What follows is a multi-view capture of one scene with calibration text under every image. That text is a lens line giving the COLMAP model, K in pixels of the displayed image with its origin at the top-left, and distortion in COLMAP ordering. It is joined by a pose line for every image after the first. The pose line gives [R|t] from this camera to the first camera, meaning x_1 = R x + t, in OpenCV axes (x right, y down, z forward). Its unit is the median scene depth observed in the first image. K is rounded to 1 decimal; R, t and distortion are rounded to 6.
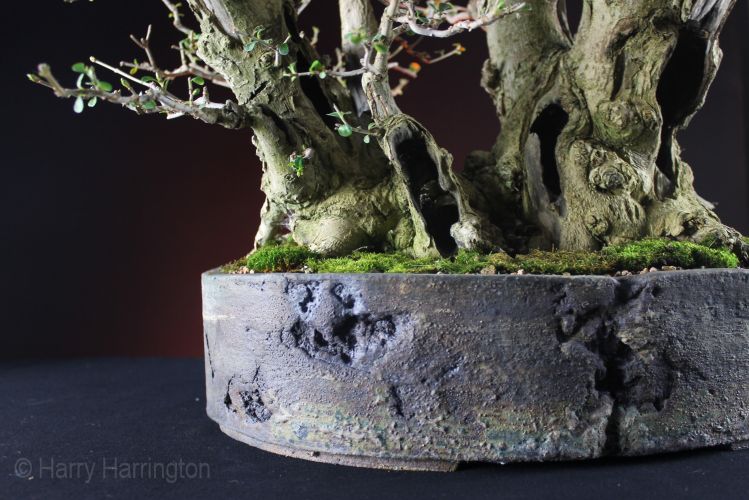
lens RADIAL K [[754.5, 0, 375.0], [0, 754.5, 248.2], [0, 0, 1]] dist [-0.093885, 0.000000]
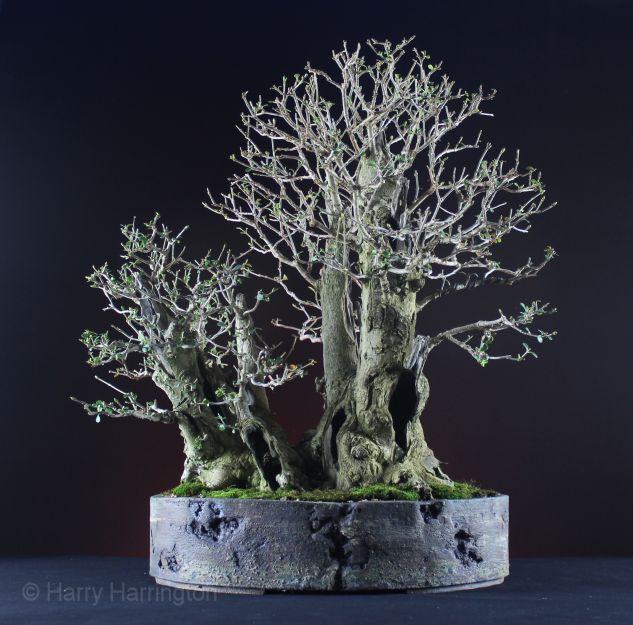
lens RADIAL K [[1008.5, 0, 322.6], [0, 1008.5, 307.3], [0, 0, 1]] dist [-0.132017, 0.000000]
pose [[0.996797, 0.010267, -0.079310, 0.427049], [-0.023054, 0.986514, -0.162048, -0.041156], [0.076576, 0.163358, 0.983591, -1.638519]]
